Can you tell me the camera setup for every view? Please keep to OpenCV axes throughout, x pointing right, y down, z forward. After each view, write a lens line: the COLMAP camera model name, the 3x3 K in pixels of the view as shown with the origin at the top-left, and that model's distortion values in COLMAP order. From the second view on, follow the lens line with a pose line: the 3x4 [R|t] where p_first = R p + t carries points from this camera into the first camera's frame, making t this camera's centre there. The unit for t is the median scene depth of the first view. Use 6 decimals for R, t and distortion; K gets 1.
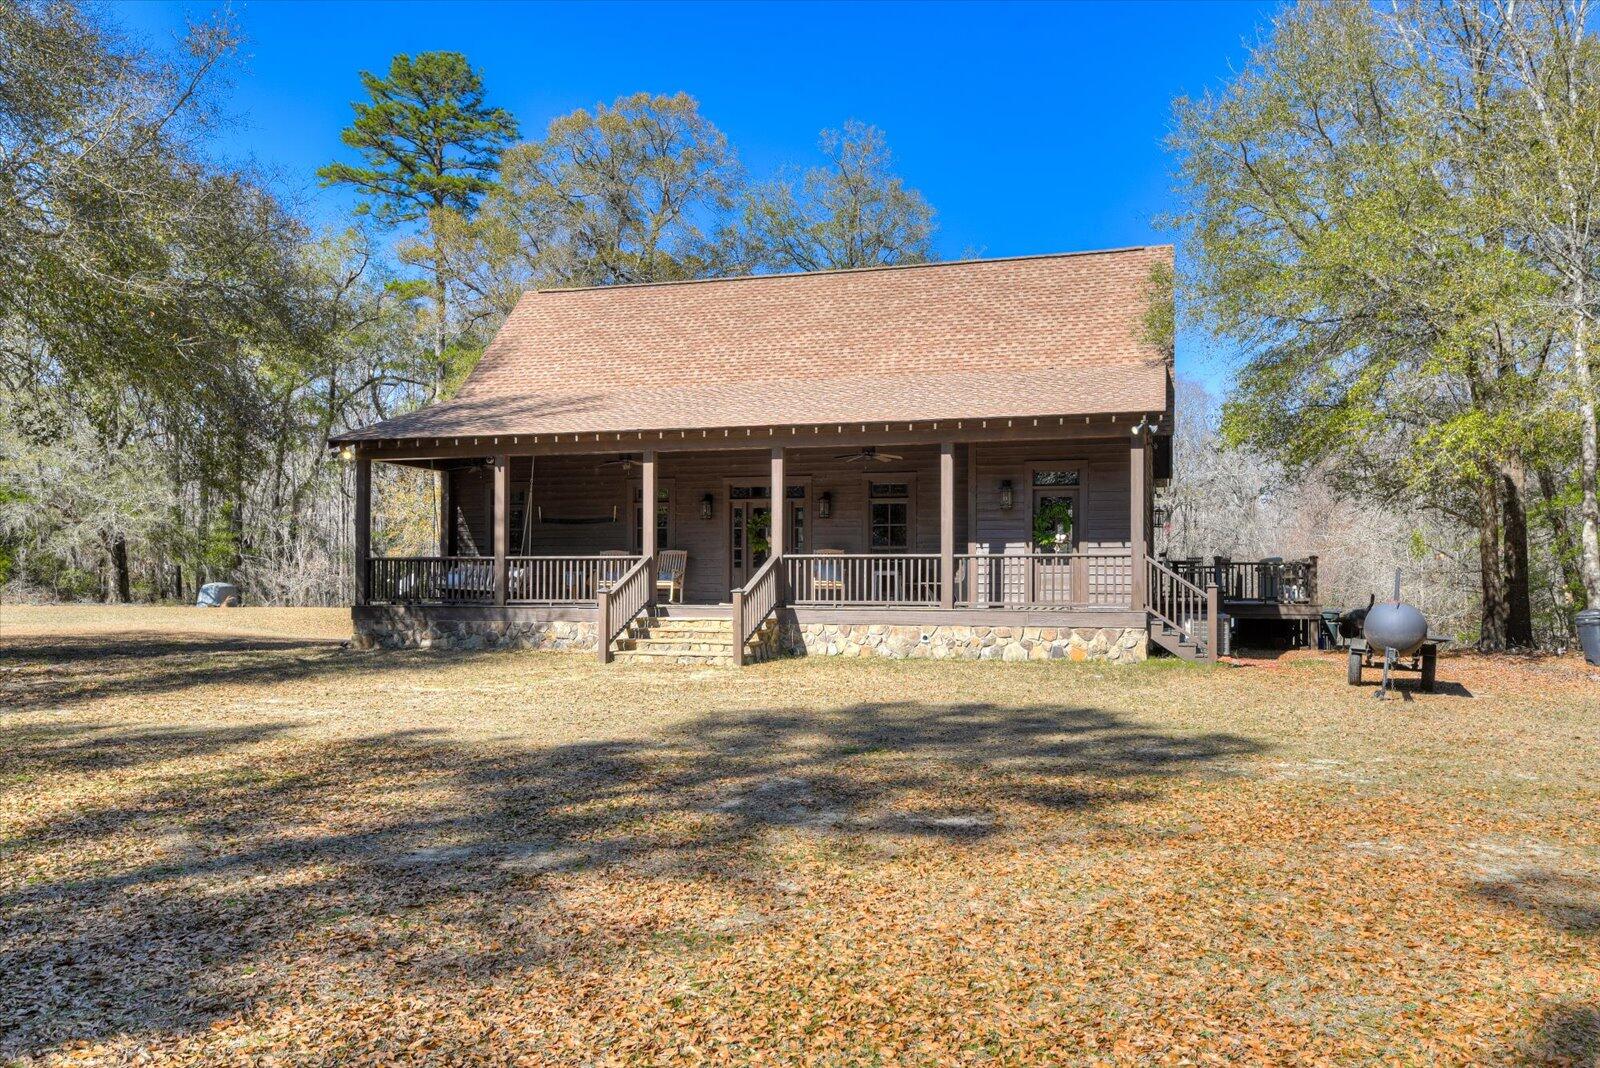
lens RADIAL K [[1166.2, 0, 800.0], [0, 1166.2, 534.0], [0, 0, 1]] dist [-0.002745, 0.051019]
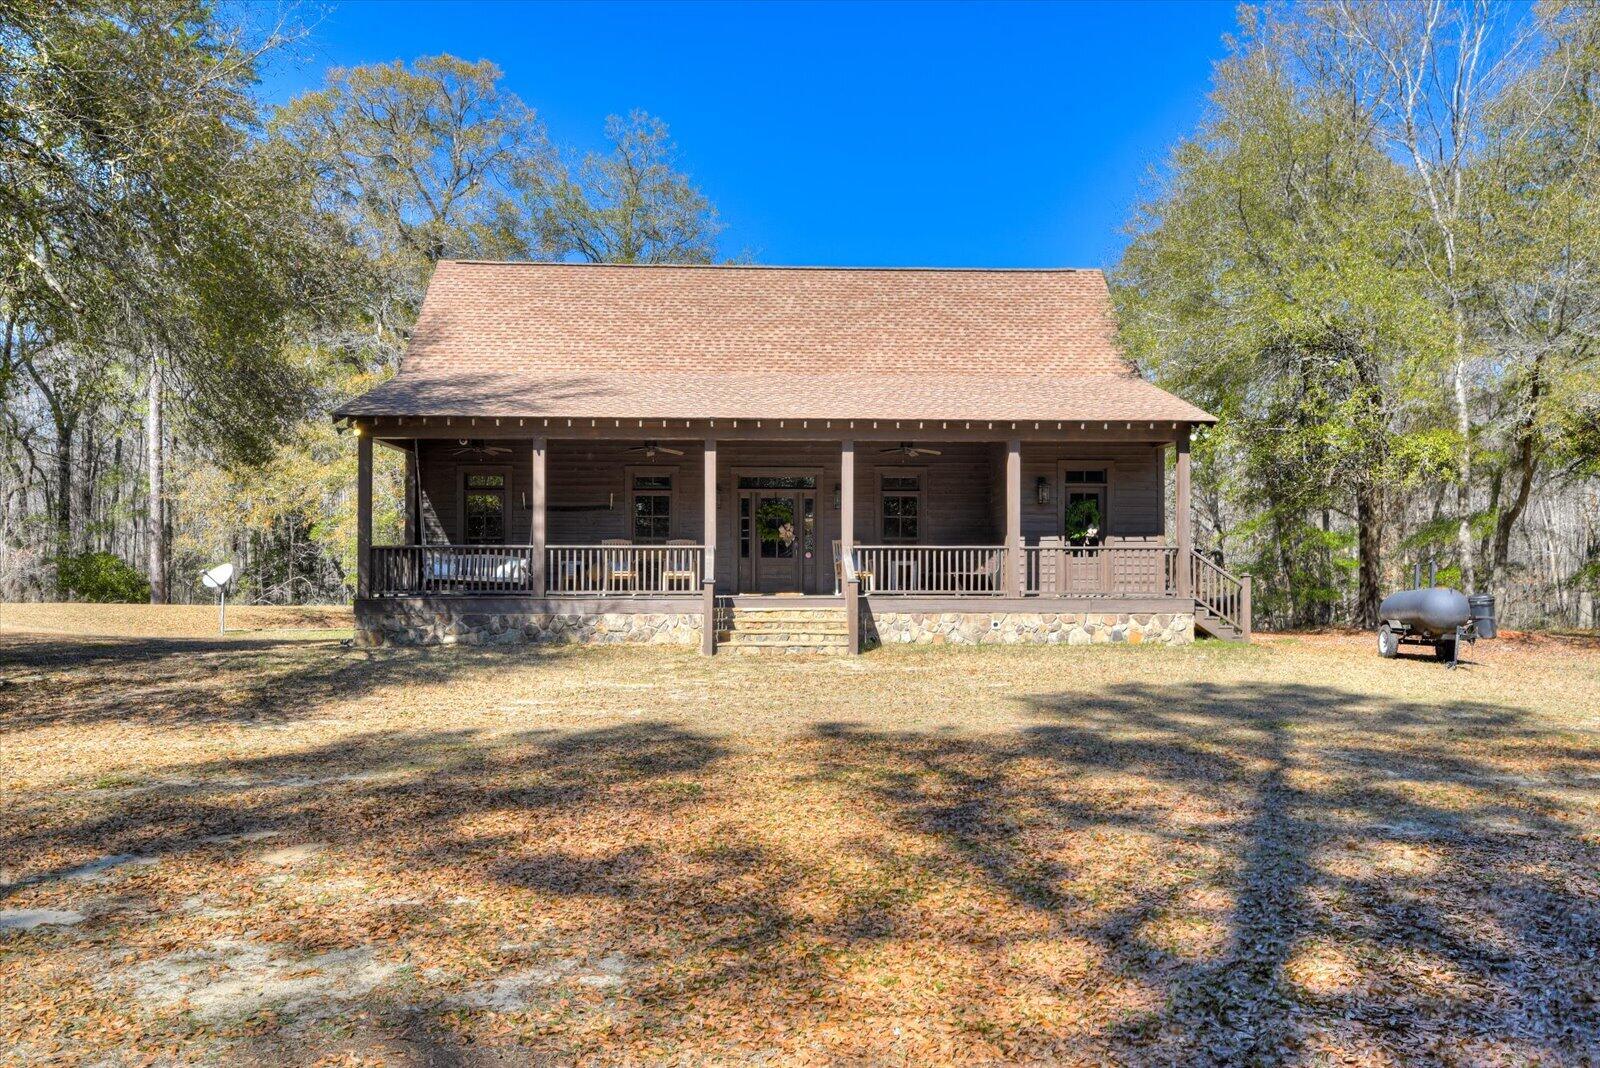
lens RADIAL K [[1135.5, 0, 800.0], [0, 1135.5, 534.0], [0, 0, 1]] dist [0.020216, 0.002459]
pose [[0.951629, 0.009730, 0.307095, -0.335737], [-0.012085, 0.999910, 0.005770, 0.002268], [-0.307011, -0.009202, 0.951661, 0.061894]]
